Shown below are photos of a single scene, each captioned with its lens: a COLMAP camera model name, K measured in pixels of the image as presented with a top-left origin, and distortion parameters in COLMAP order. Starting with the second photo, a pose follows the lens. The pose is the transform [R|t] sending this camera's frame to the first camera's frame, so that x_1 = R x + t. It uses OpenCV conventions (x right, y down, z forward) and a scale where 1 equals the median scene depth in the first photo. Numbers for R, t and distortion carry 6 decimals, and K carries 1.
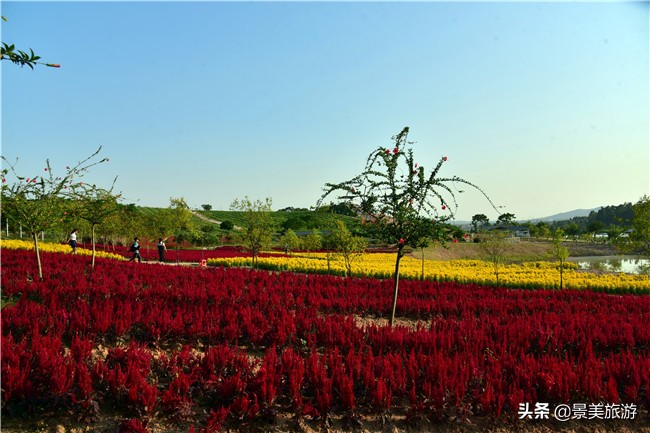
lens RADIAL K [[300.2, 0, 325.1], [0, 300.2, 217.4], [0, 0, 1]] dist [0.000860, 0.000152]
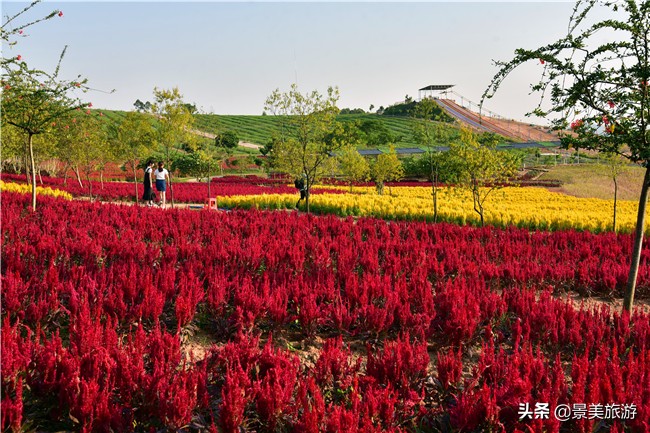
lens RADIAL K [[518.7, 0, 325.3], [0, 518.7, 186.5], [0, 0, 1]] dist [0.101756, 0.006634]
pose [[0.999110, -0.005262, -0.041843, -0.150361], [0.009823, 0.993933, 0.109544, 0.011163], [0.041013, -0.109858, 0.993101, 0.020194]]
